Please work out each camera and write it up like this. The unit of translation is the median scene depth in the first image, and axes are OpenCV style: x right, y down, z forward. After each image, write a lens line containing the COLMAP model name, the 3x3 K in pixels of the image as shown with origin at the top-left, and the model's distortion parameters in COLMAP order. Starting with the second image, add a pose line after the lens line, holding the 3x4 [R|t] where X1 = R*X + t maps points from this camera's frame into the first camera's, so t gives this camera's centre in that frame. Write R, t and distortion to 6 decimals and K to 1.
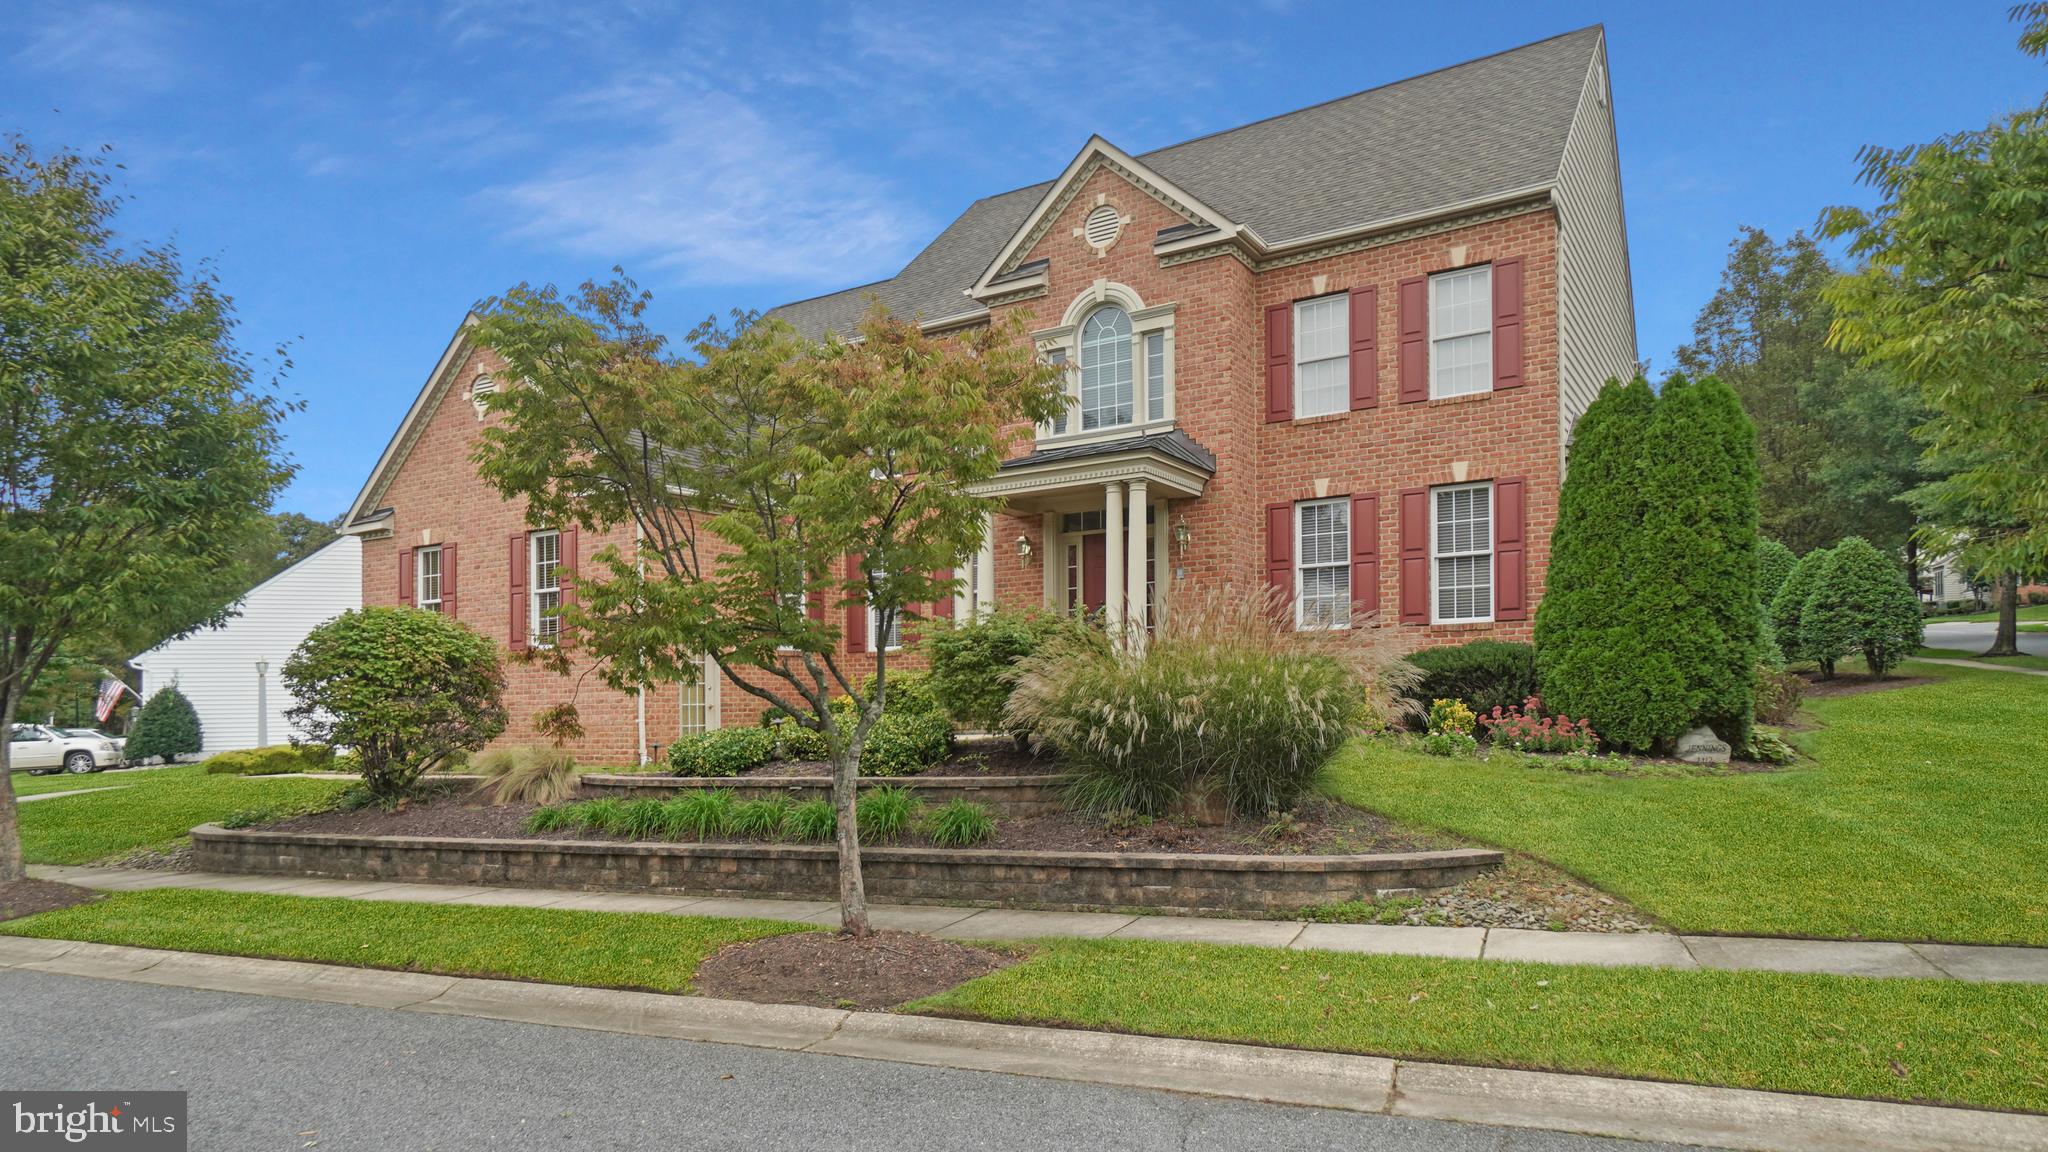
lens RADIAL K [[1156.5, 0, 1023.2], [0, 1156.5, 654.6], [0, 0, 1]] dist [0.002684, 0.000340]
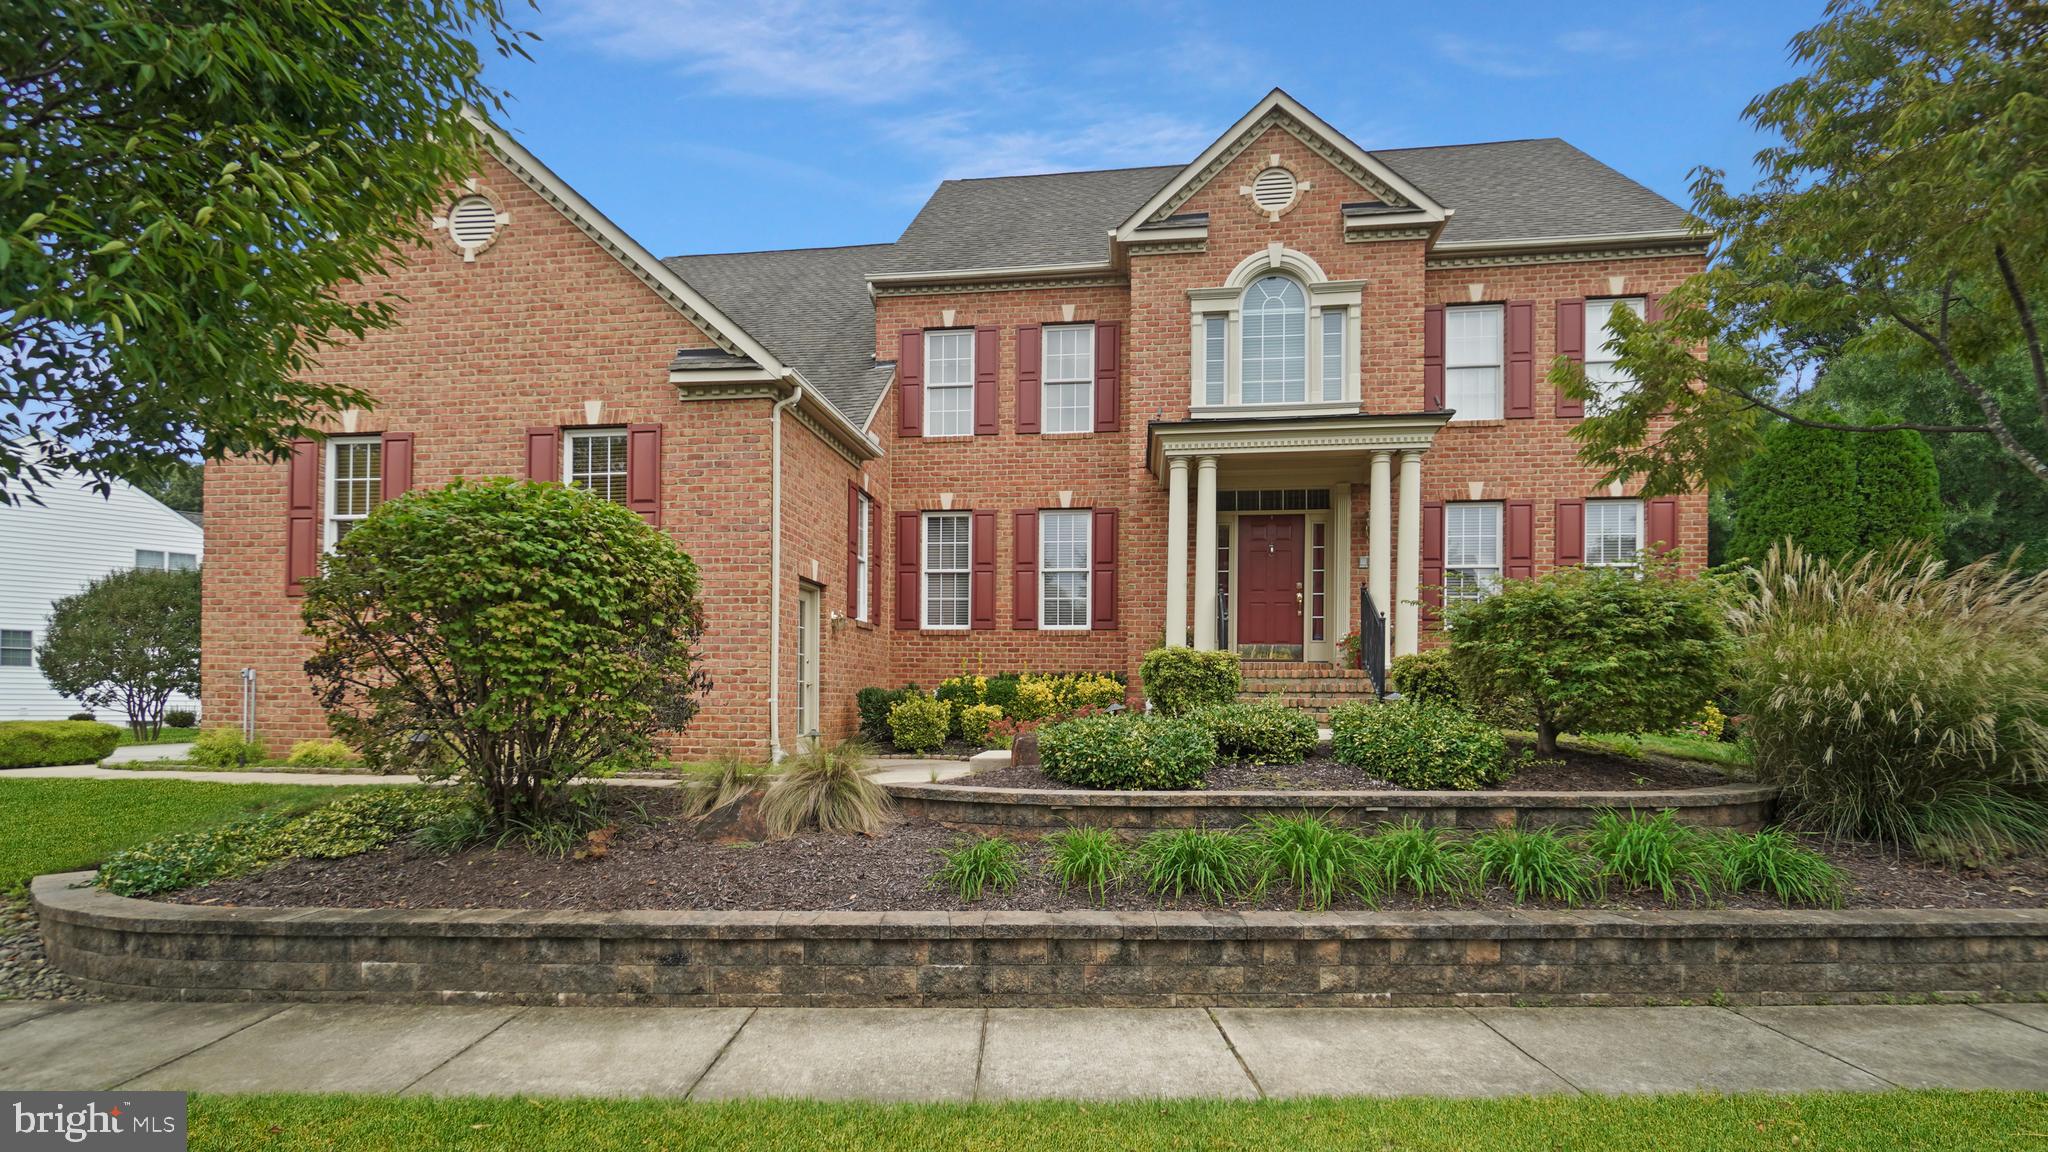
lens RADIAL K [[904.0, 0, 1023.2], [0, 904.0, 667.1], [0, 0, 1]] dist [0.001534, -0.005386]
pose [[0.921221, 0.042008, 0.386764, -0.527362], [-0.044512, 0.999006, -0.002483, 0.039420], [-0.386484, -0.014928, 0.922175, 0.538031]]
